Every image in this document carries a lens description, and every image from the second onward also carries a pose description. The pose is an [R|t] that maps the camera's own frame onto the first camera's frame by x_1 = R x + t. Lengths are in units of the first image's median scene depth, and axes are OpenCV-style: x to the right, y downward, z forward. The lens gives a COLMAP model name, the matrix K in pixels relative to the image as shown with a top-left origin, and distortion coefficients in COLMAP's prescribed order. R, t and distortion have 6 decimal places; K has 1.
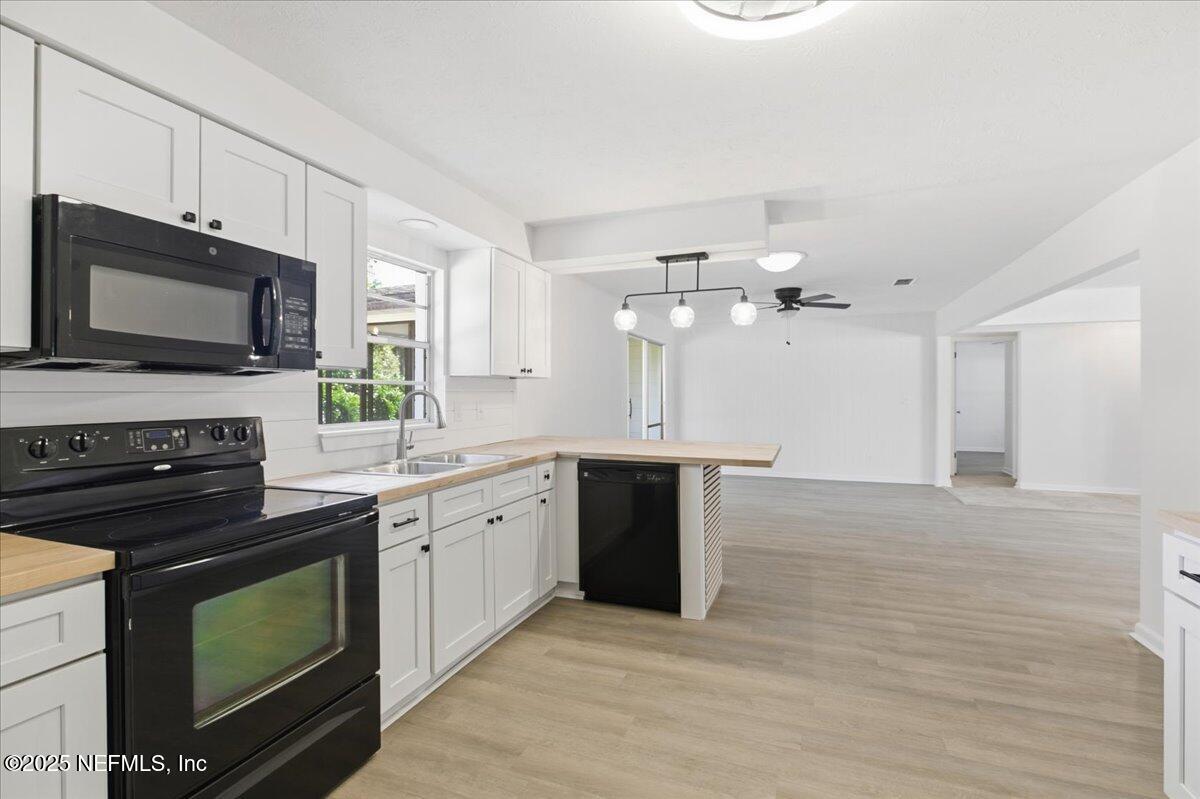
lens RADIAL K [[546.4, 0, 600.0], [0, 546.4, 399.5], [0, 0, 1]] dist [-0.001221, -0.000232]
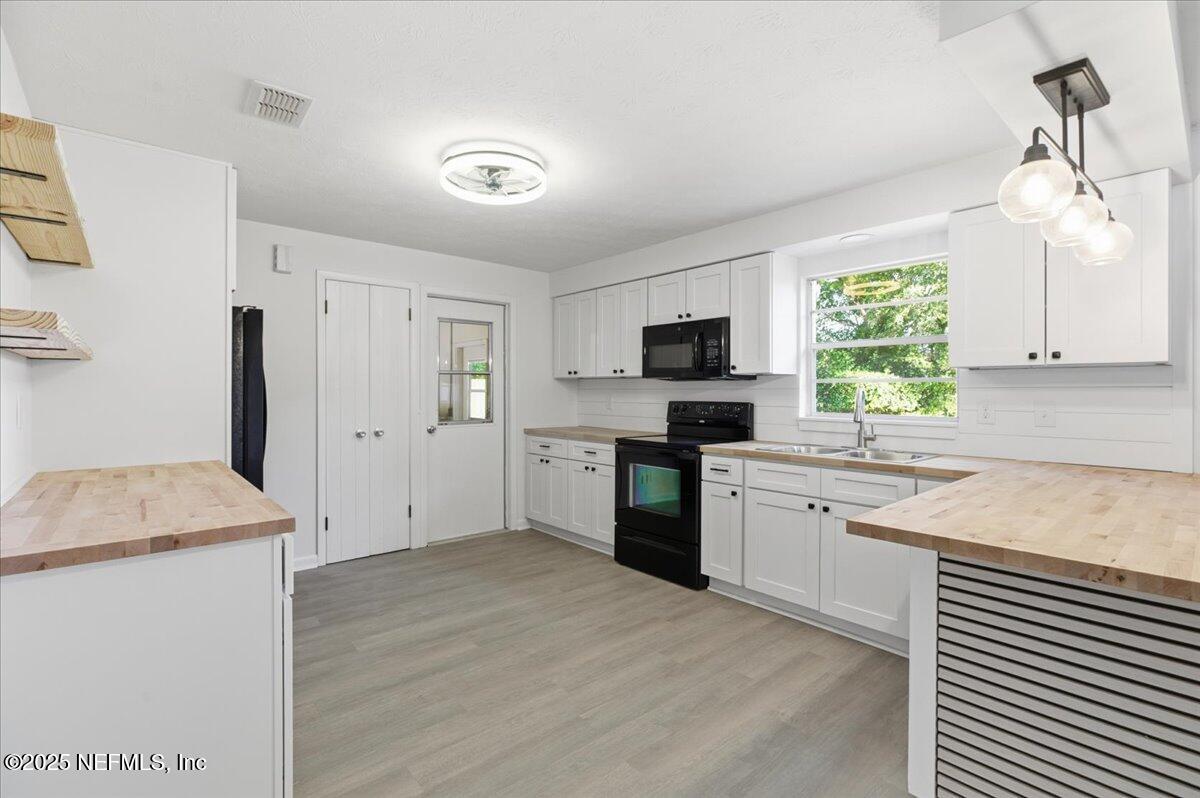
lens RADIAL K [[546.4, 0, 600.0], [0, 546.4, 399.0], [0, 0, 1]] dist [-0.001221, -0.000232]
pose [[-0.467348, 0.014597, -0.883953, 1.183526], [-0.012105, 0.999664, 0.022908, -0.015650], [0.883990, 0.021406, -0.467015, 1.389979]]
